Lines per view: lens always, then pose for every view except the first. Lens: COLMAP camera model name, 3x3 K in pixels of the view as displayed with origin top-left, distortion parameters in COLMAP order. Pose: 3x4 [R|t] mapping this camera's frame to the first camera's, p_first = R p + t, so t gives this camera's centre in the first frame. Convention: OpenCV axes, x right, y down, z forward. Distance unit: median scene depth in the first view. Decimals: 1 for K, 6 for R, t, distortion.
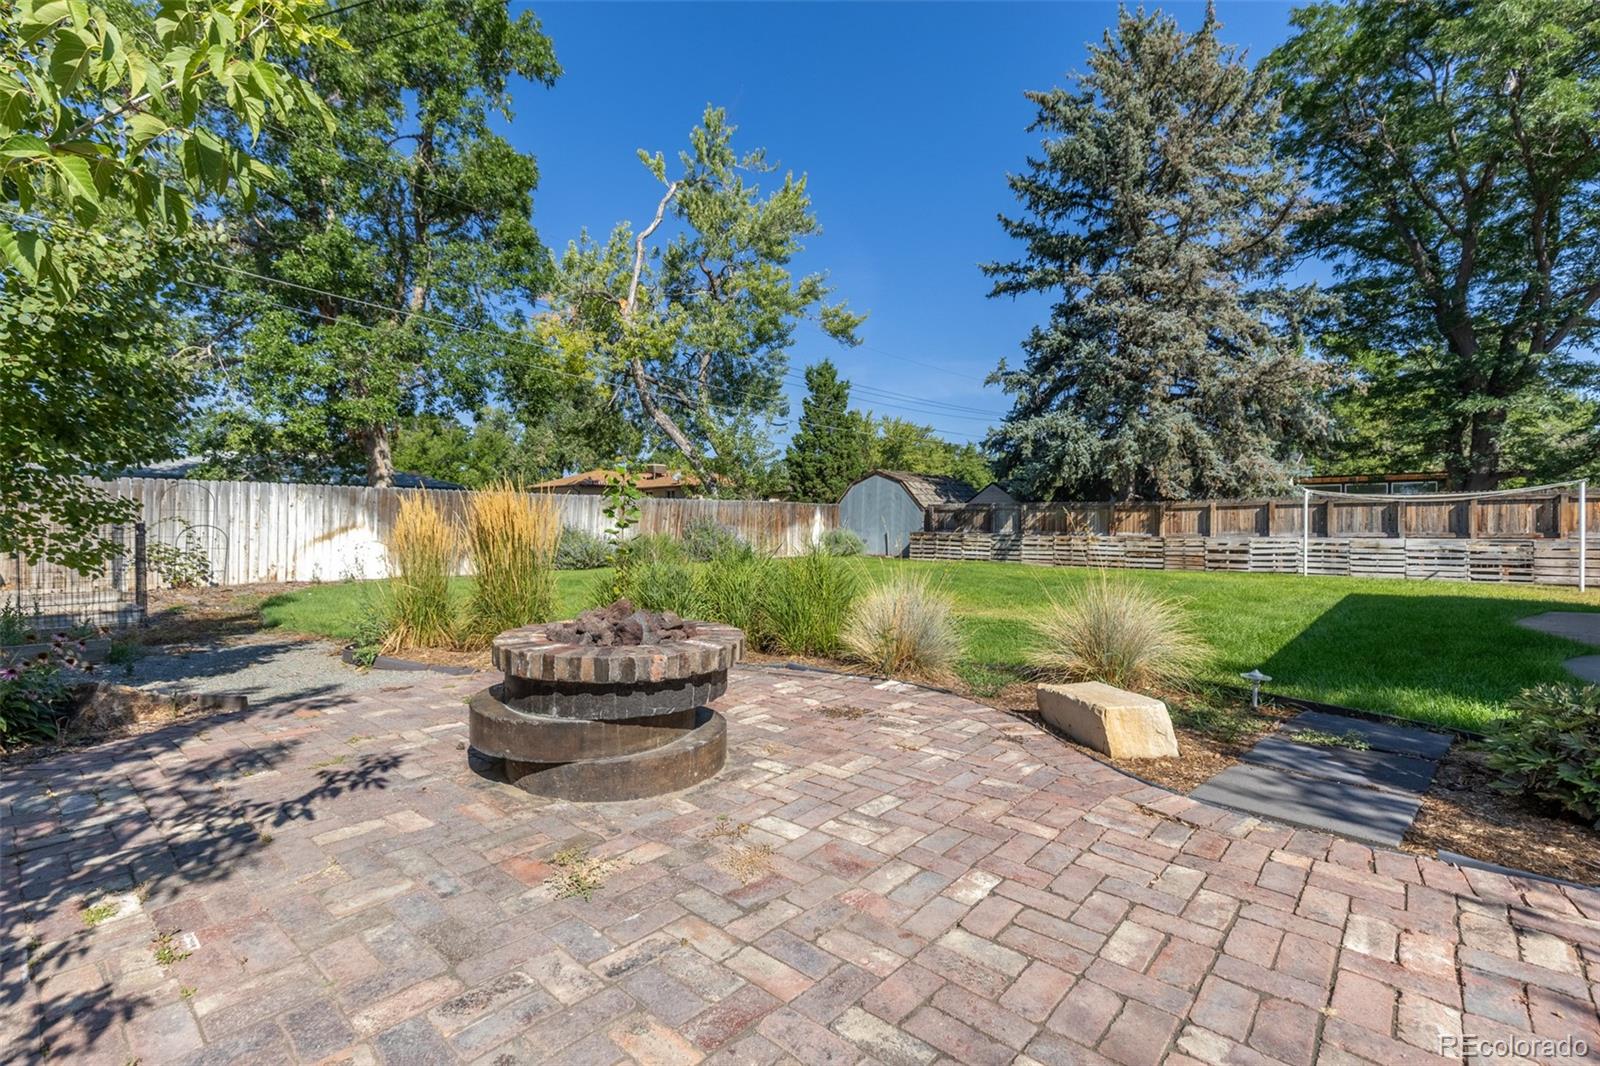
lens RADIAL K [[730.4, 0, 800.2], [0, 730.4, 523.6], [0, 0, 1]] dist [0.010831, -0.003588]
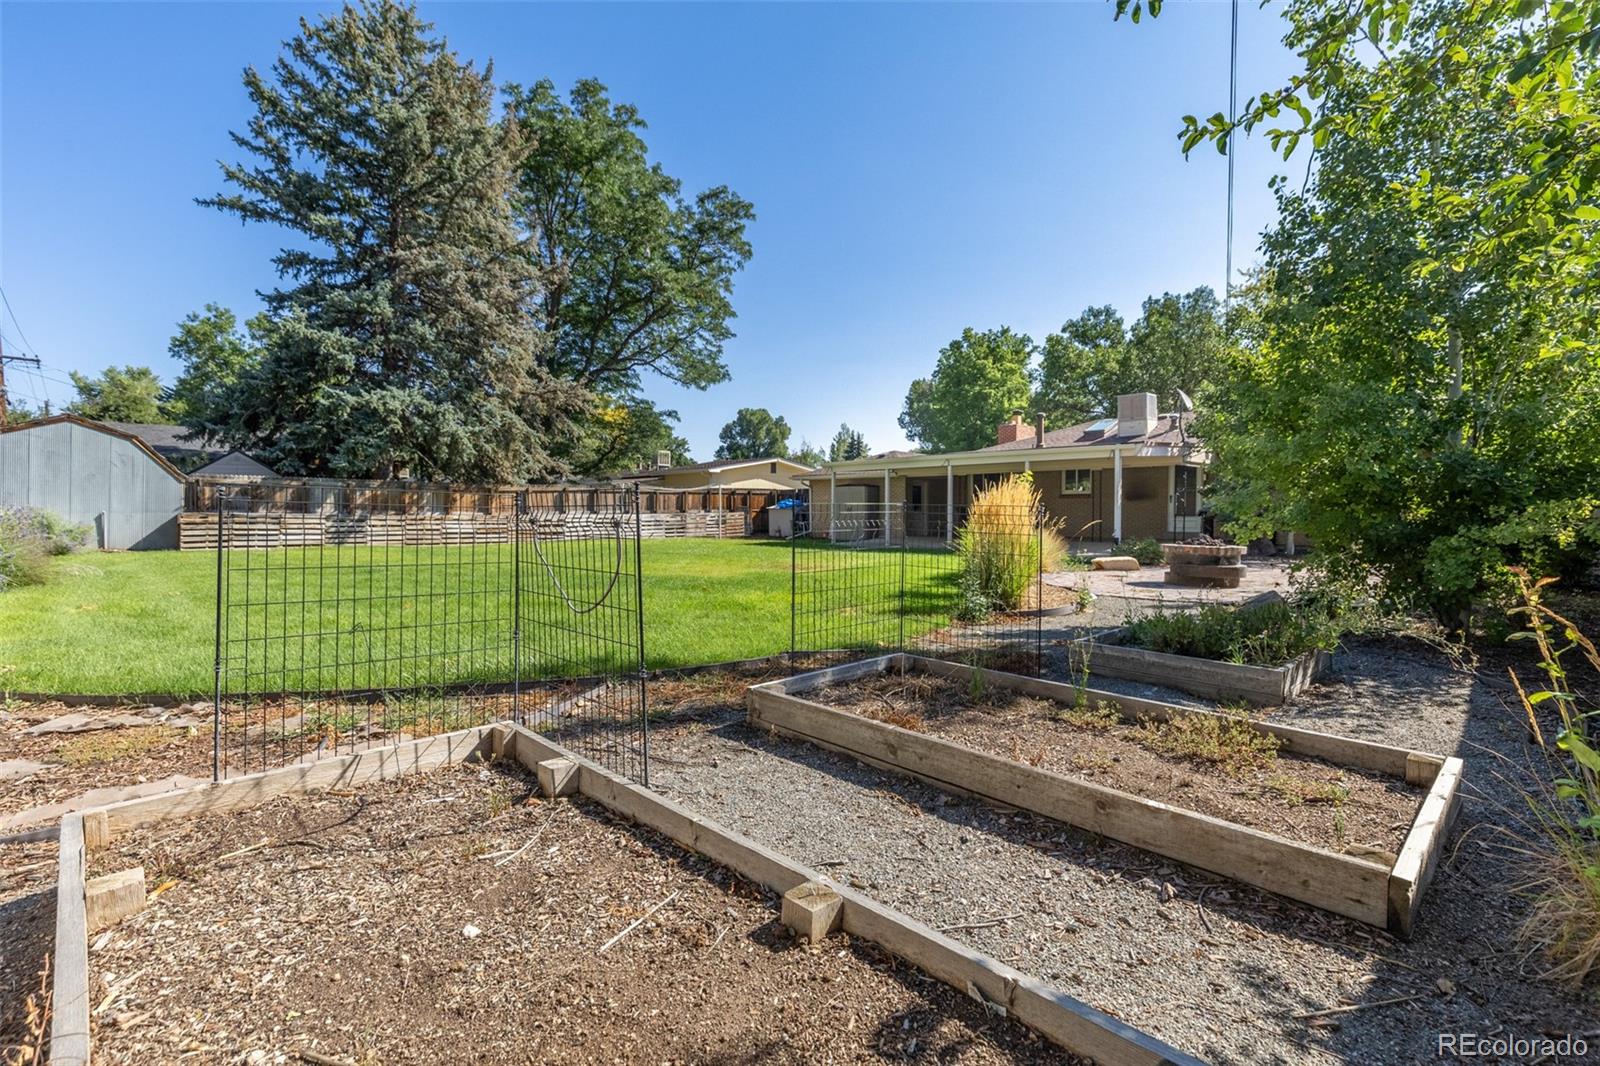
lens RADIAL K [[730.4, 0, 799.0], [0, 730.4, 527.7], [0, 0, 1]] dist [0.010831, -0.003588]
pose [[0.082589, -0.017617, 0.996428, -0.584411], [0.003033, 0.999844, 0.017426, 0.018168], [-0.996579, 0.001583, 0.082630, 0.410461]]
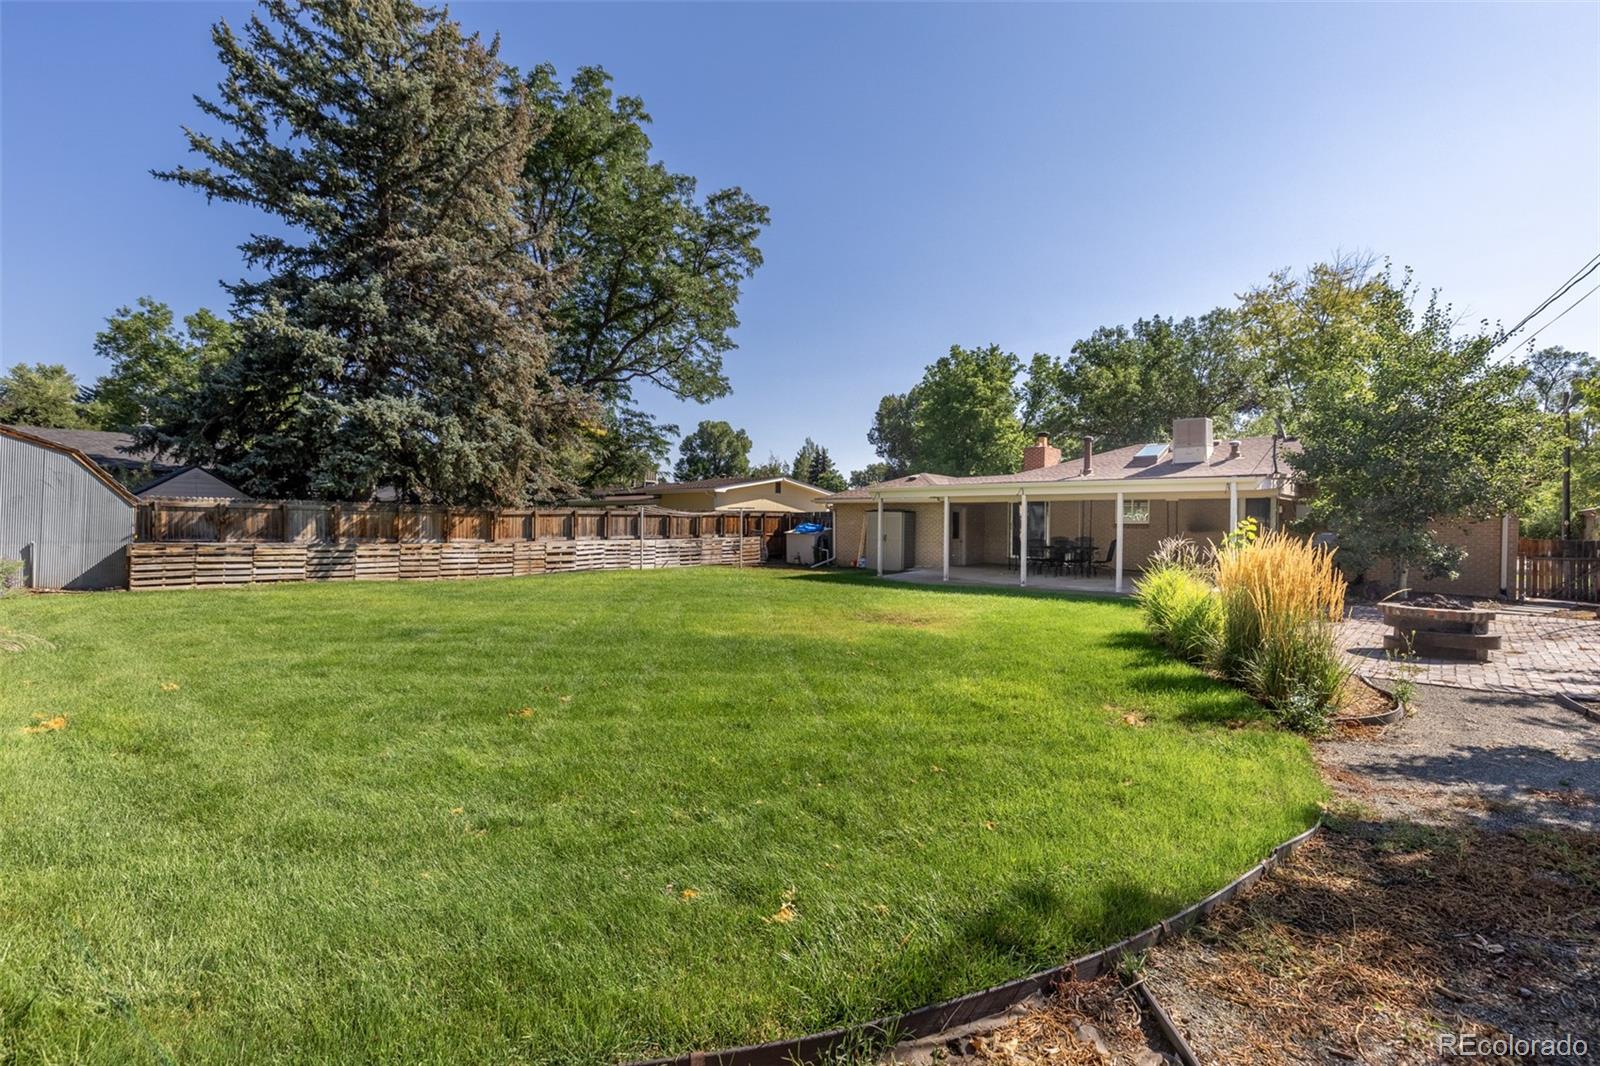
lens RADIAL K [[730.4, 0, 801.5], [0, 730.4, 527.6], [0, 0, 1]] dist [0.010831, -0.003588]
pose [[0.014832, 0.000587, 0.999890, -0.490645], [-0.005342, 0.999986, -0.000508, -0.003772], [-0.999876, -0.005334, 0.014835, 0.539899]]
